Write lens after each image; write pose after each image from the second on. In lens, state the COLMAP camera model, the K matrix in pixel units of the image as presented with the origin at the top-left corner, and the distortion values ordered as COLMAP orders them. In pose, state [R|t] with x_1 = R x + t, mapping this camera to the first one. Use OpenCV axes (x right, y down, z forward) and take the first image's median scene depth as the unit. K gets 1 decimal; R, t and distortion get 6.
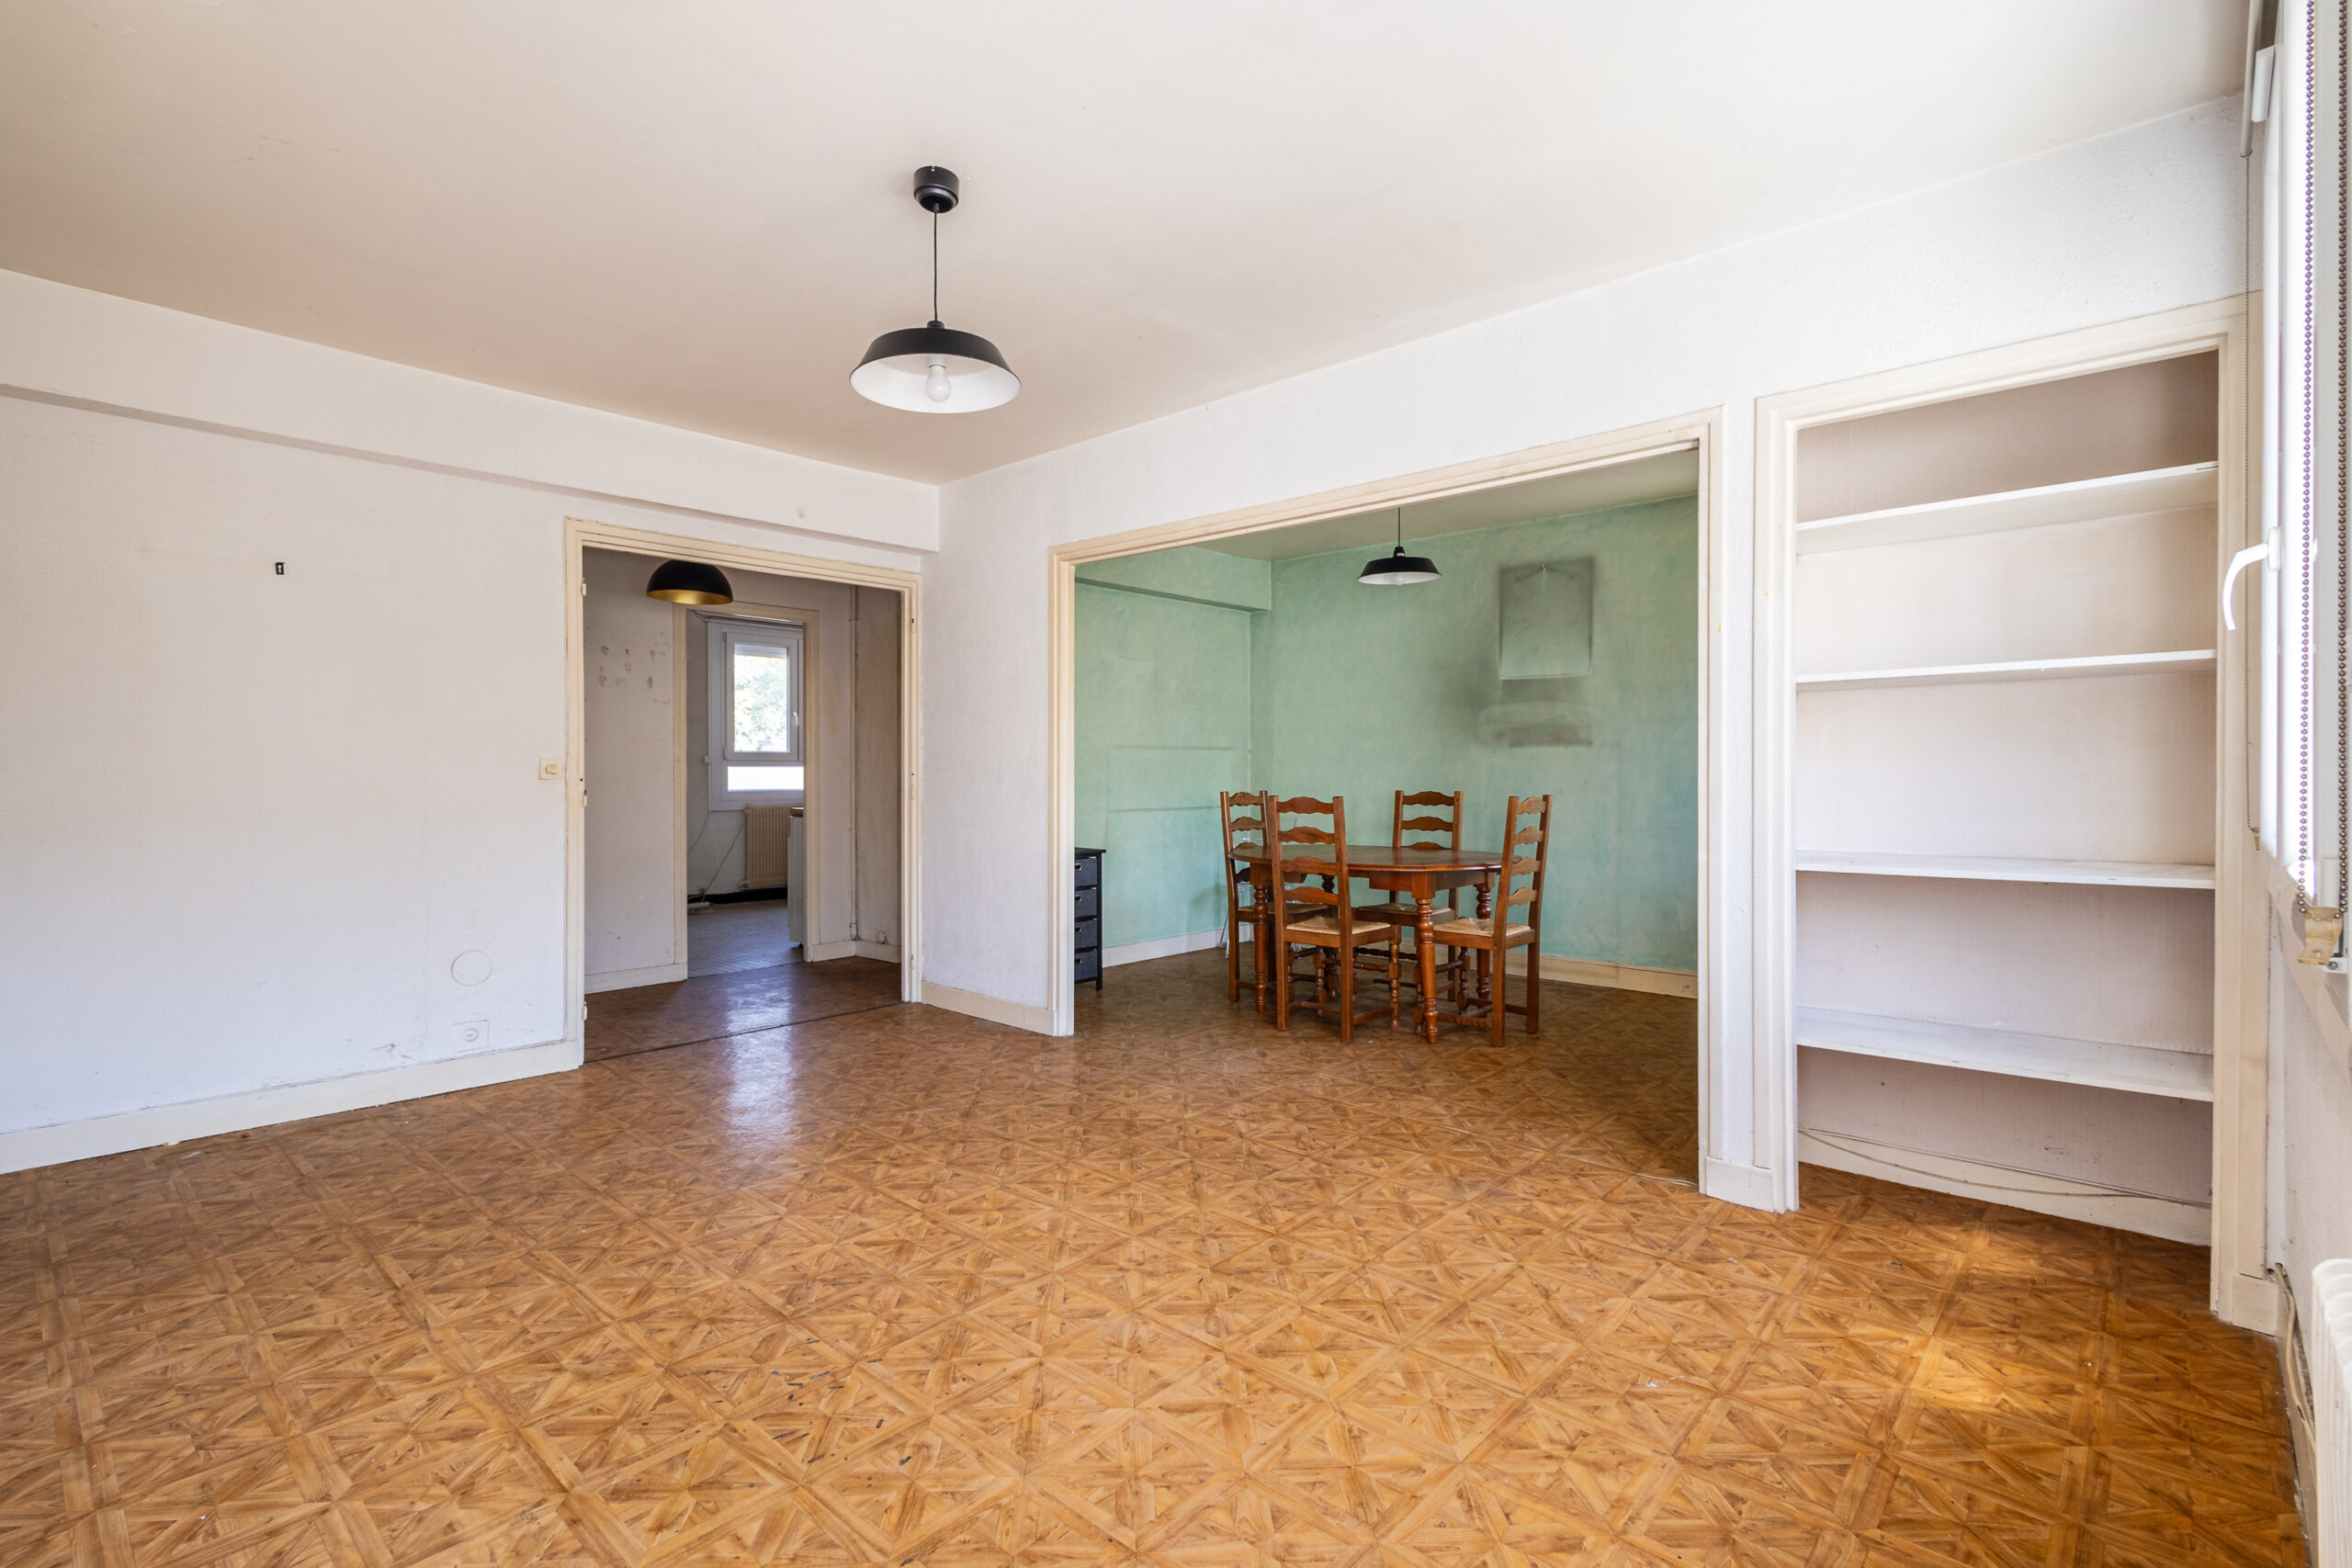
lens RADIAL K [[1082.9, 0, 1175.9], [0, 1082.9, 777.8], [0, 0, 1]] dist [0.003220, 0.000773]
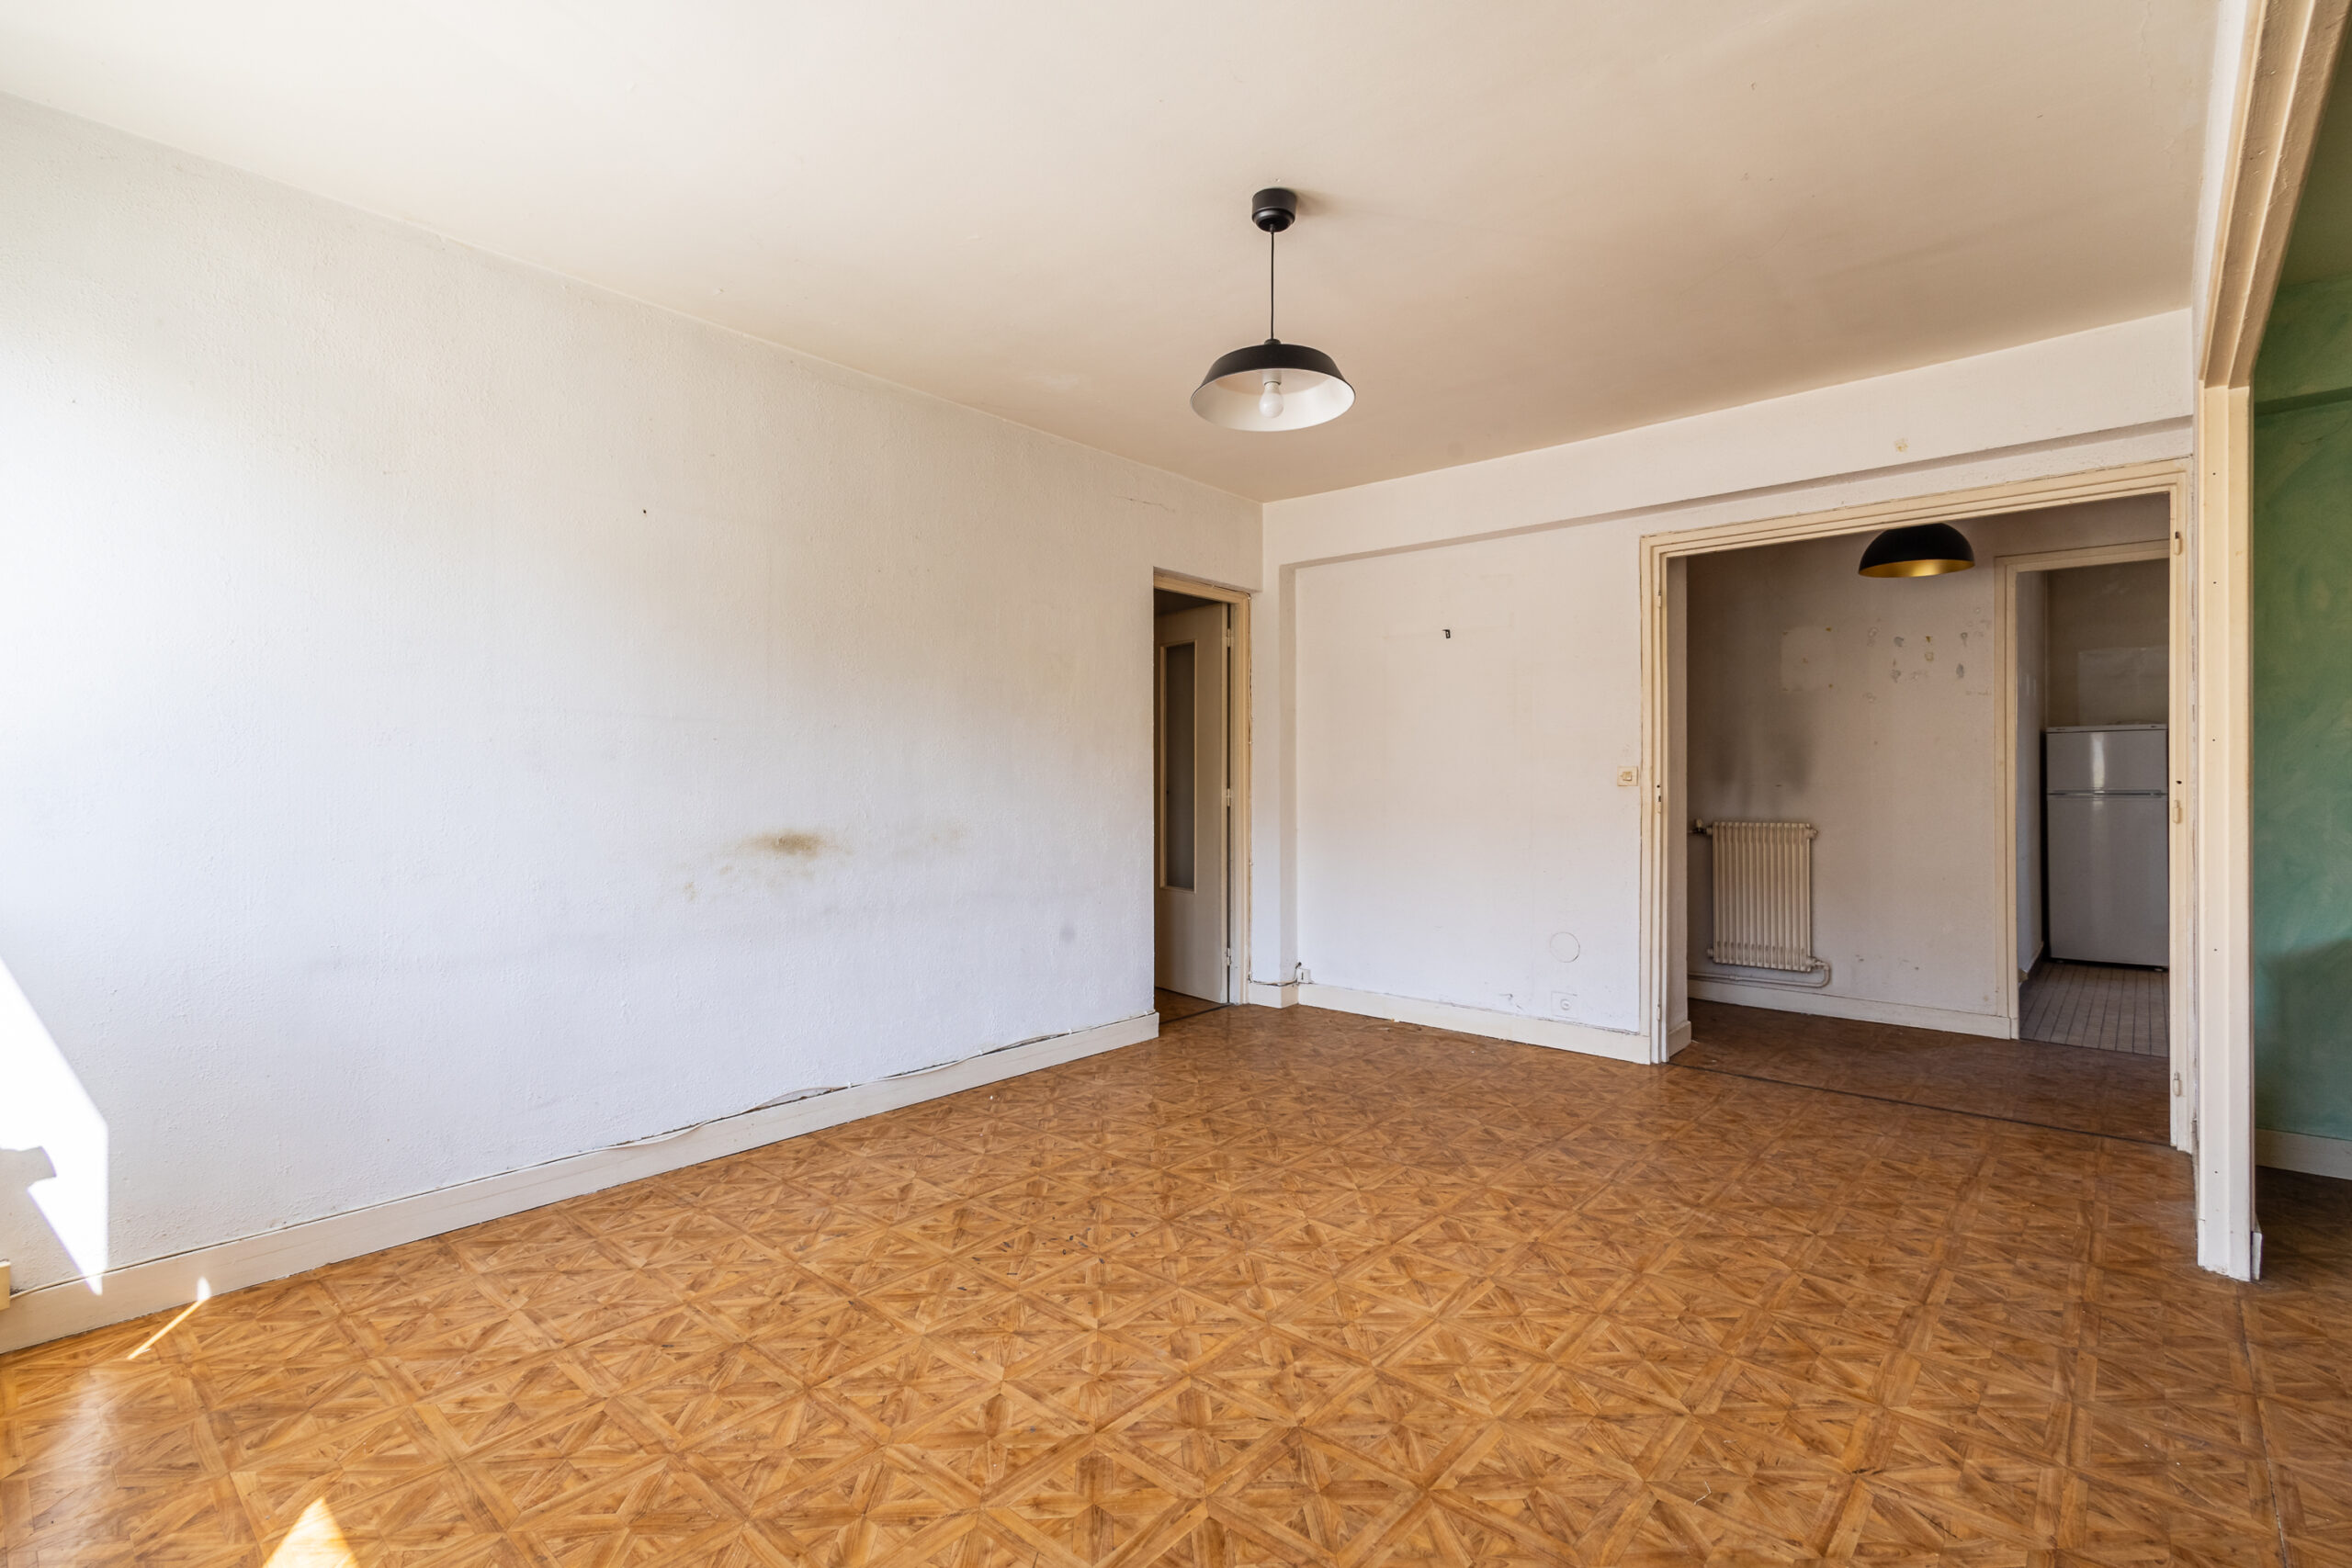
lens RADIAL K [[1083.4, 0, 1176.9], [0, 1083.4, 721.3], [0, 0, 1]] dist [0.004589, 0.000516]
pose [[0.008951, -0.052180, -0.998598, 0.754746], [-0.003990, 0.998628, -0.052217, -0.003447], [0.999952, 0.004452, 0.008731, 0.831562]]
